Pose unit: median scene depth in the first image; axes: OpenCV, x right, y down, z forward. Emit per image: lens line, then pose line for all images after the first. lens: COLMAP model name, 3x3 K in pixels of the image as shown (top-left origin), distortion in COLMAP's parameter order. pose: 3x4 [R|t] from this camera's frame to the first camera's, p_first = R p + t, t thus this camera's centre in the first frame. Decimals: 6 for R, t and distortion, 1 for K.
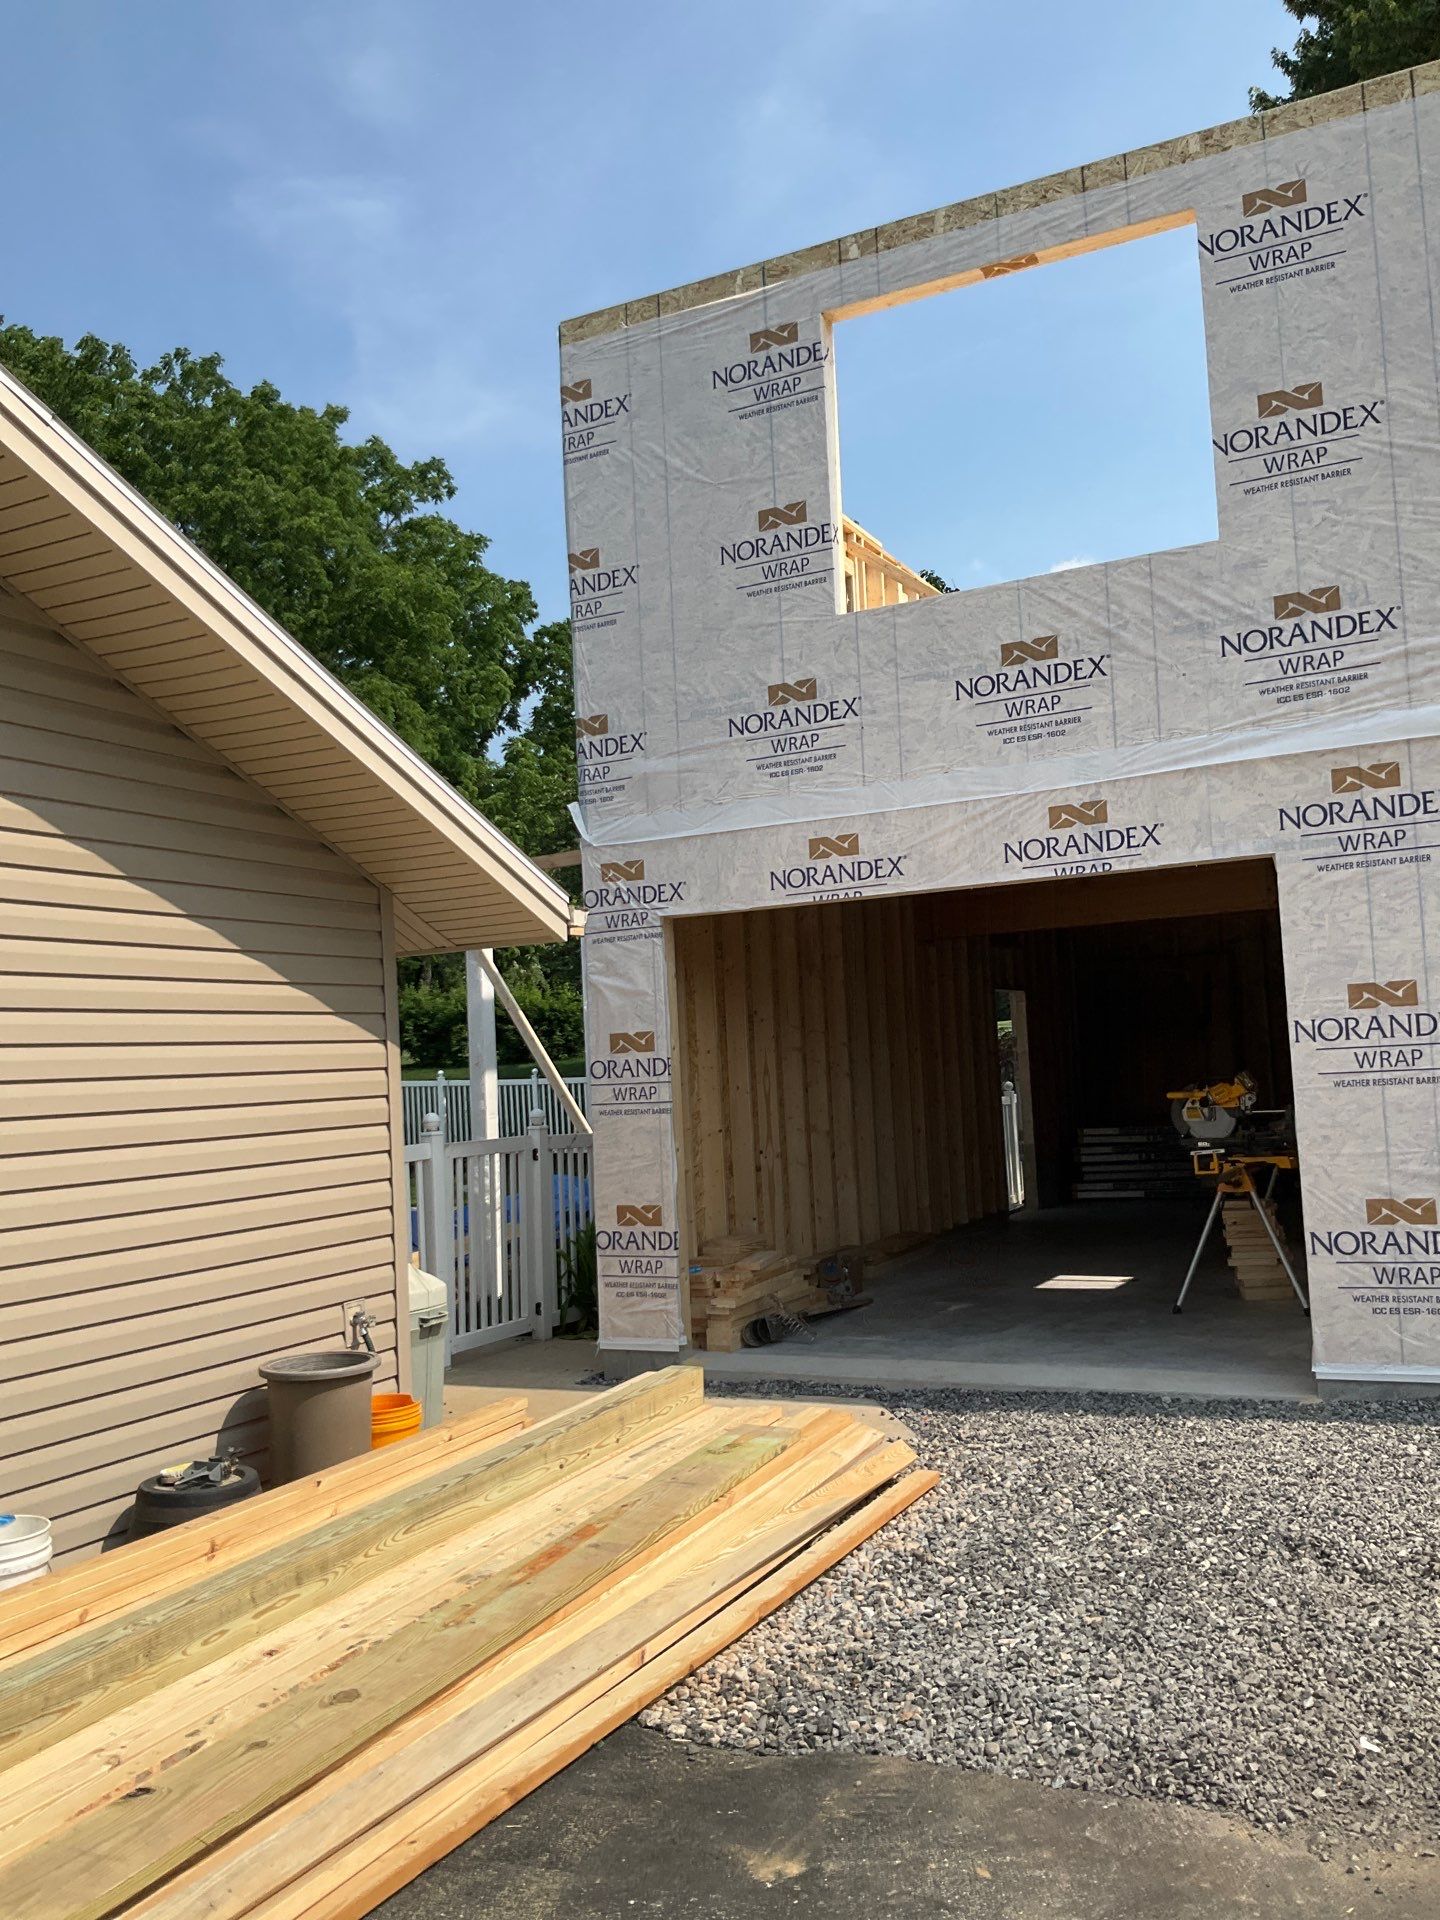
lens RADIAL K [[1566.6, 0, 720.0], [0, 1566.6, 960.0], [0, 0, 1]] dist [0.011044, 0.002971]
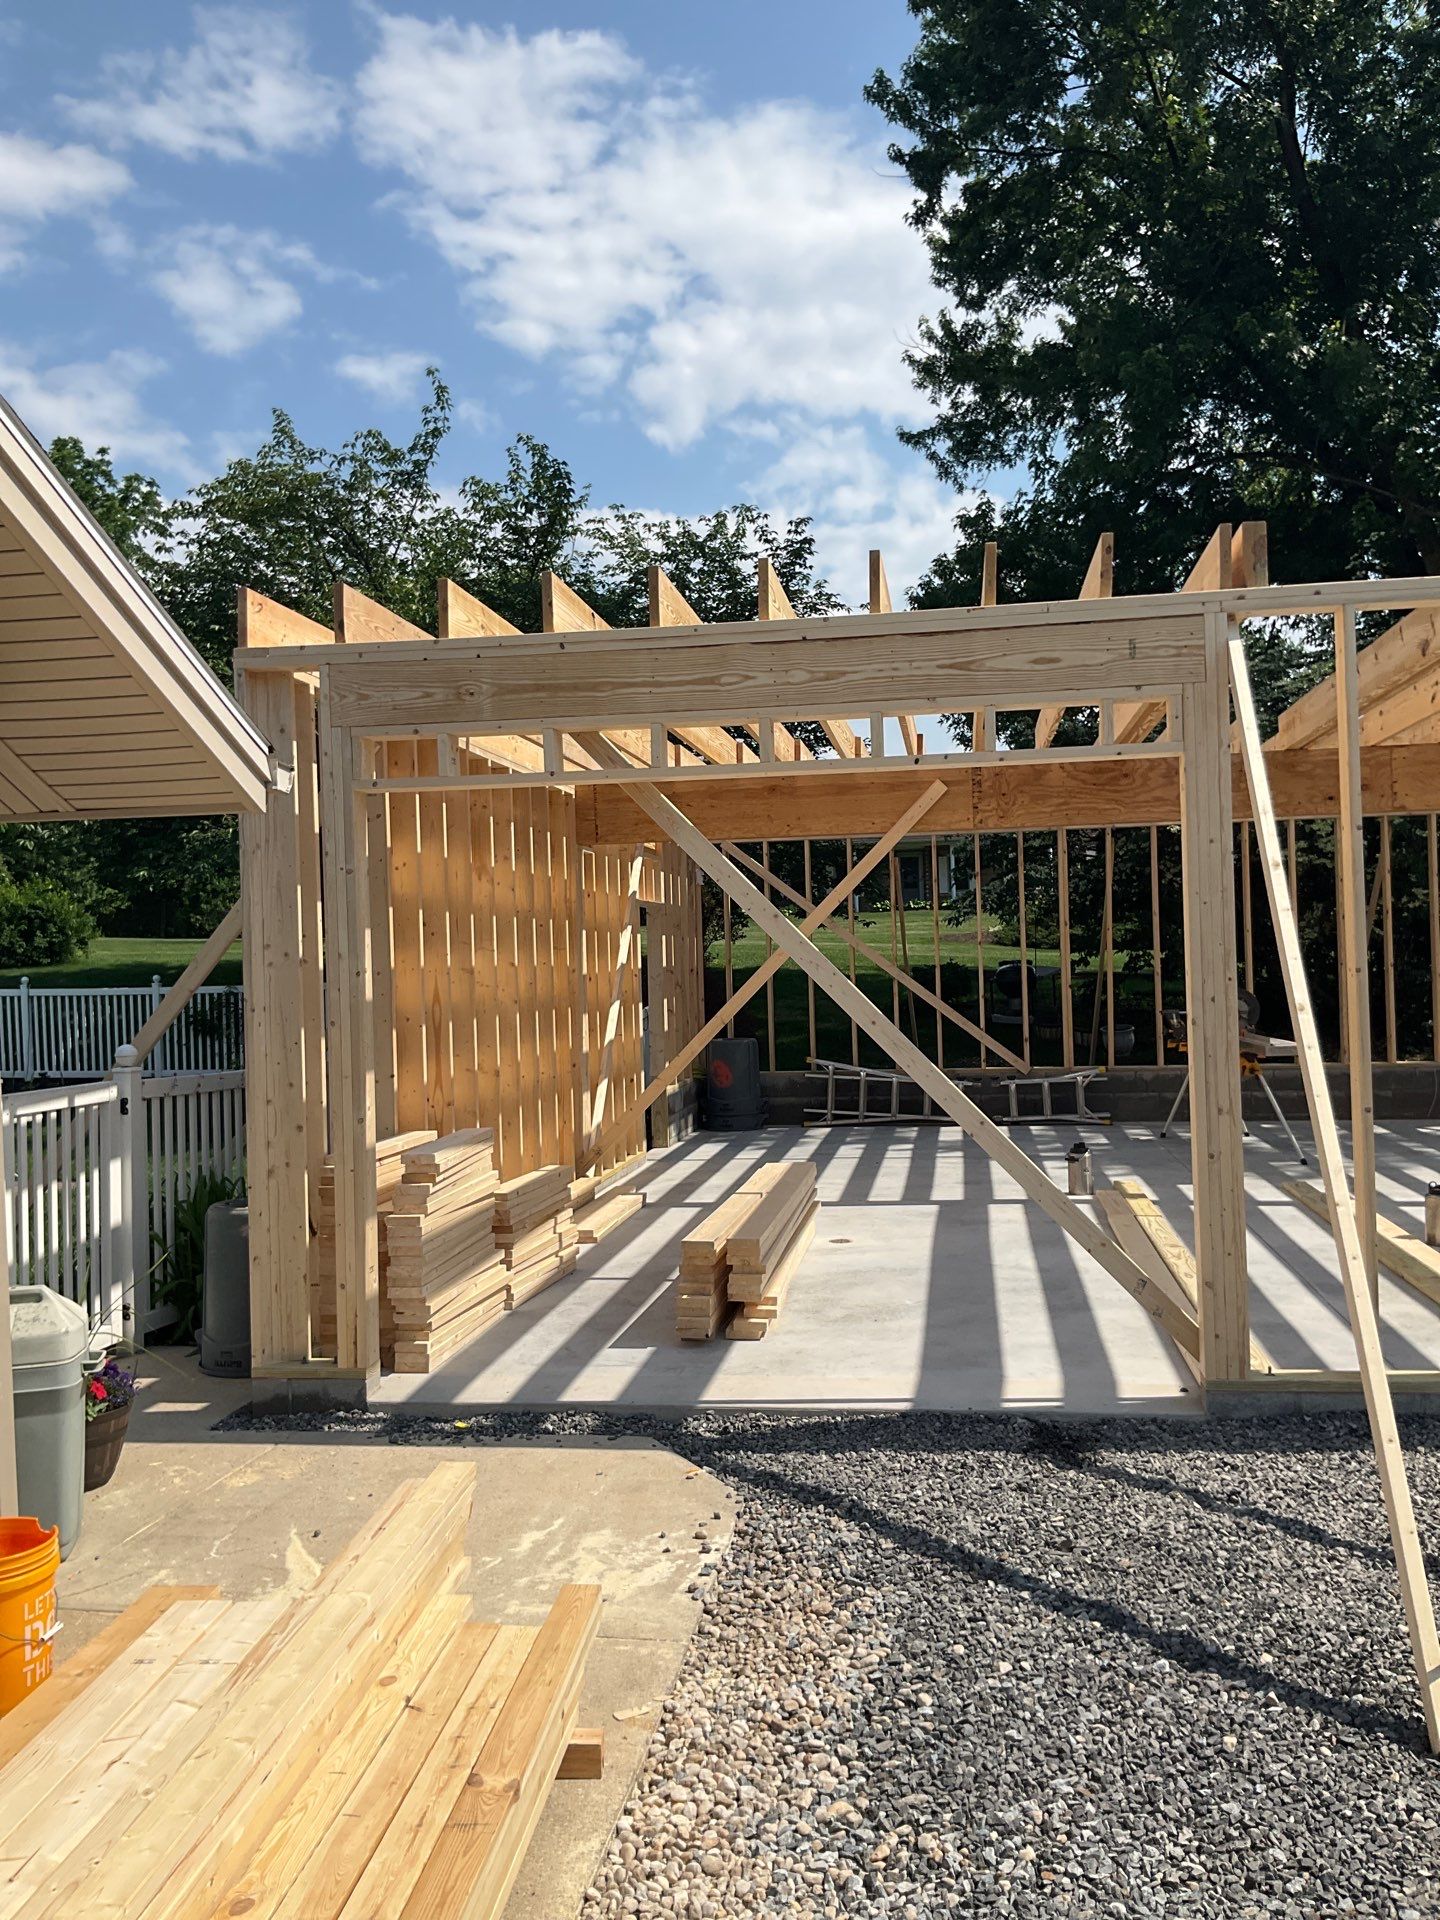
lens RADIAL K [[1566.6, 0, 720.0], [0, 1566.6, 960.0], [0, 0, 1]] dist [0.011044, 0.002971]
pose [[0.946793, 0.023734, 0.320967, -0.117842], [-0.041901, 0.997879, 0.049811, 0.008889], [-0.319105, -0.060609, 0.945779, 0.279423]]
